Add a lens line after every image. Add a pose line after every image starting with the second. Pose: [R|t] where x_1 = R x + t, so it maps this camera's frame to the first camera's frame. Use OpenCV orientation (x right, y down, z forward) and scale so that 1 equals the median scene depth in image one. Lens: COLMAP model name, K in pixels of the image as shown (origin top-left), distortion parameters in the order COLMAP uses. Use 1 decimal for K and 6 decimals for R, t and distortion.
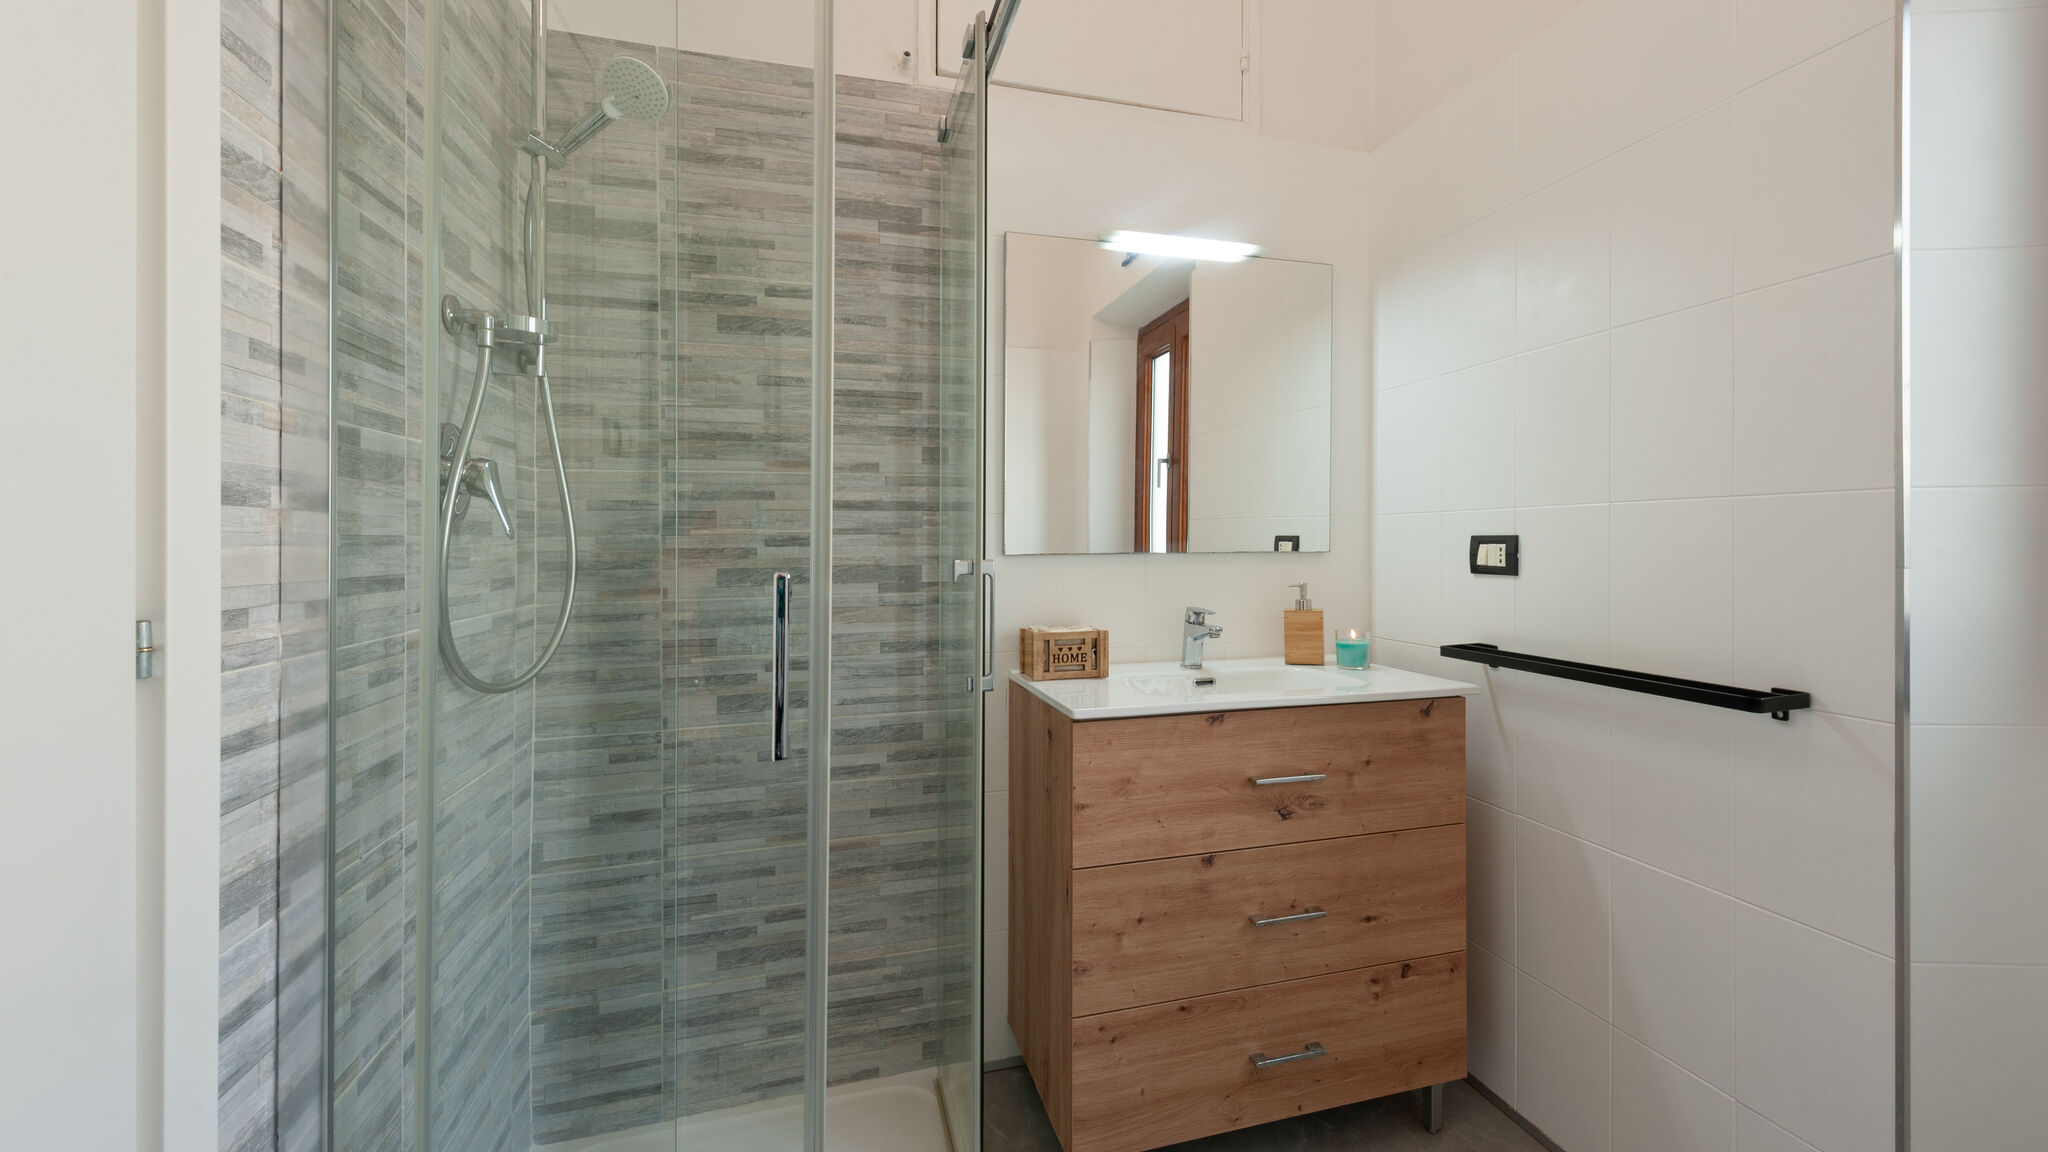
lens RADIAL K [[857.4, 0, 1043.3], [0, 857.4, 538.3], [0, 0, 1]] dist [0.008660, -0.000384]
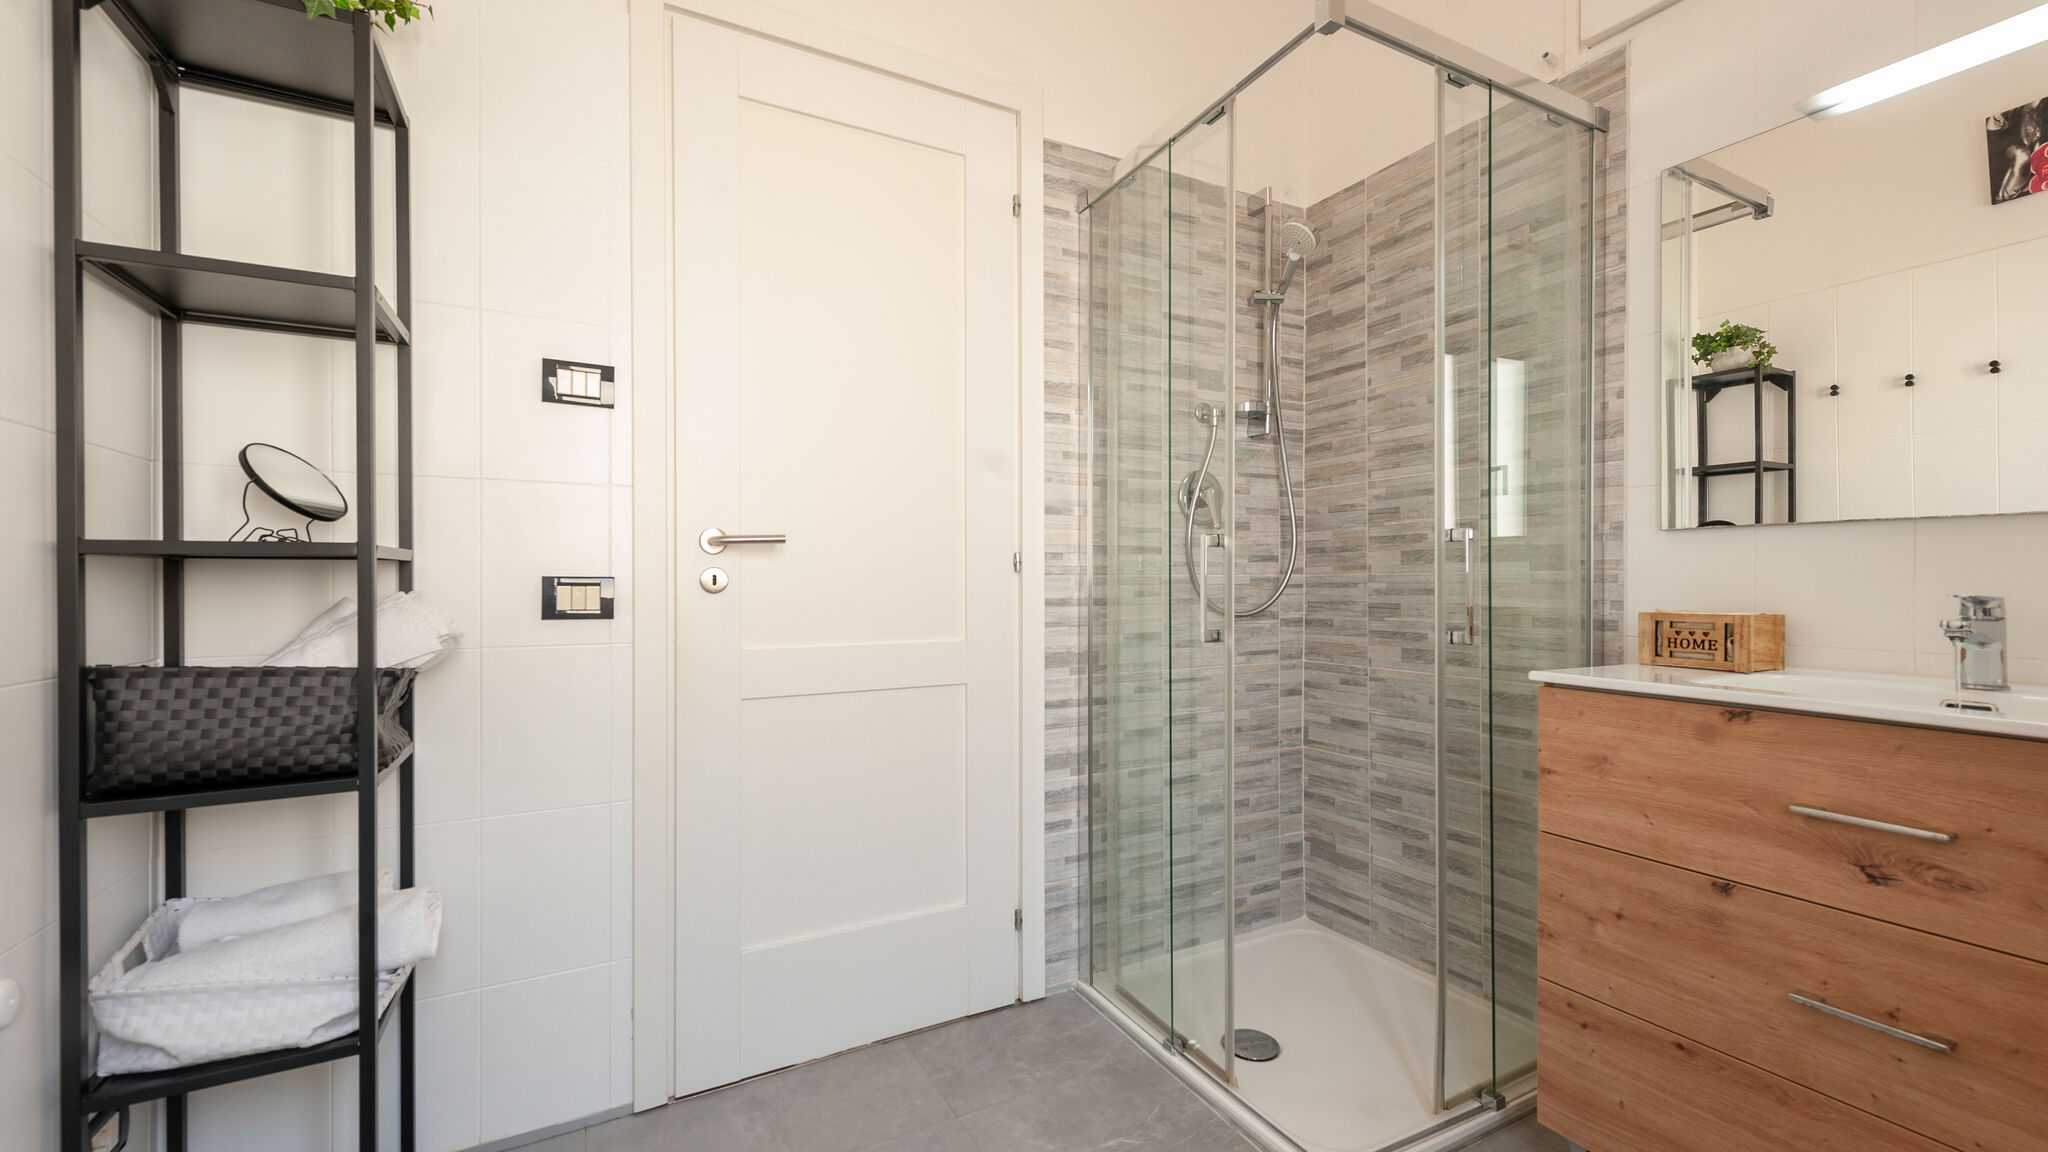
lens RADIAL K [[807.6, 0, 1035.9], [0, 807.6, 575.2], [0, 0, 1]] dist [0.009211, -0.001160]
pose [[0.223936, 0.001001, -0.974603, 0.749370], [0.004393, 0.999988, 0.002036, 0.072696], [0.974594, -0.004737, 0.223929, 0.189456]]
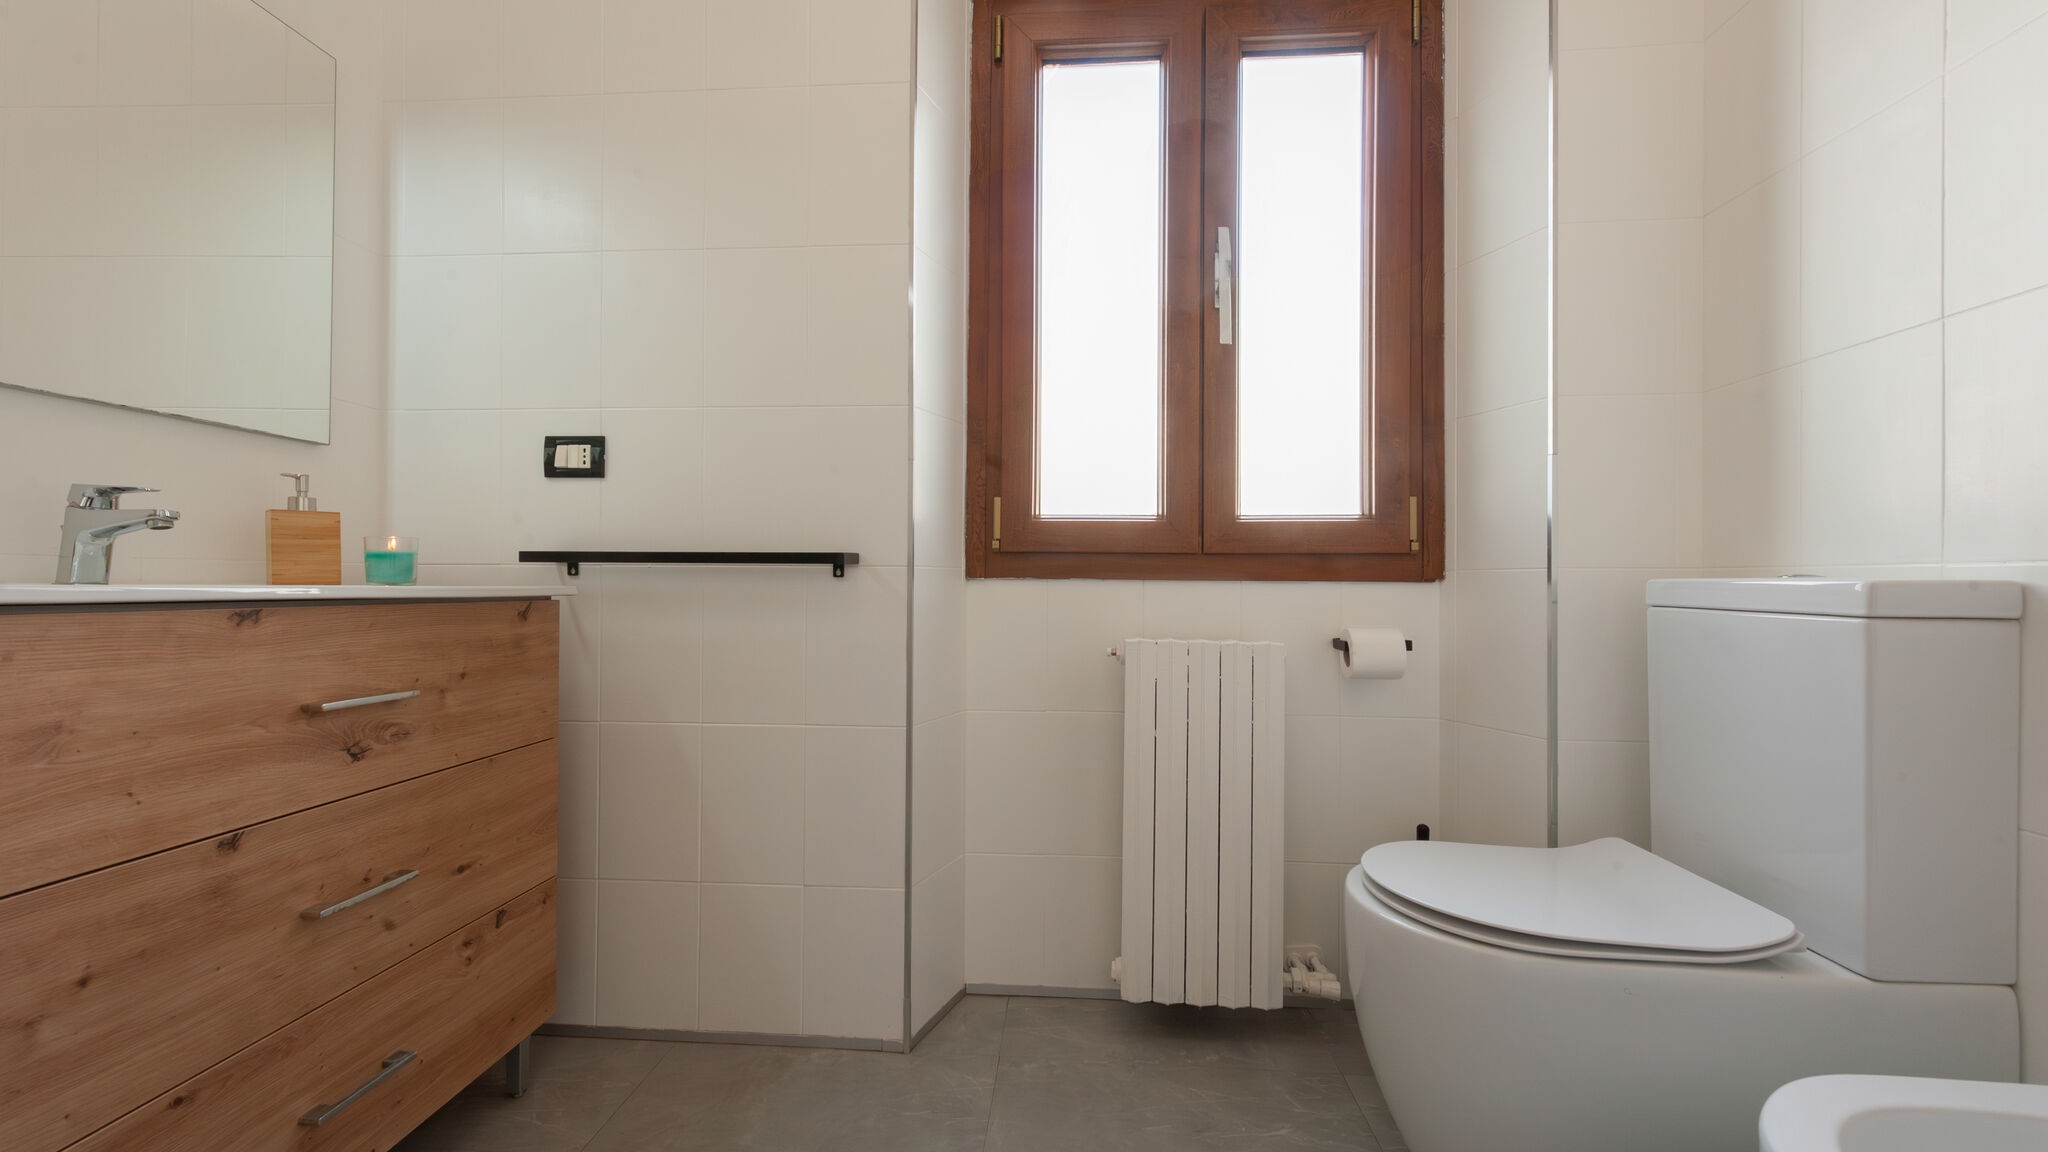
lens RADIAL K [[807.6, 0, 1045.3], [0, 807.6, 584.0], [0, 0, 1]] dist [0.009211, -0.001160]
pose [[0.327374, 0.006000, 0.944876, -0.165008], [-0.002594, 0.999982, -0.005451, 0.178421], [-0.944891, -0.000666, 0.327383, 0.232926]]
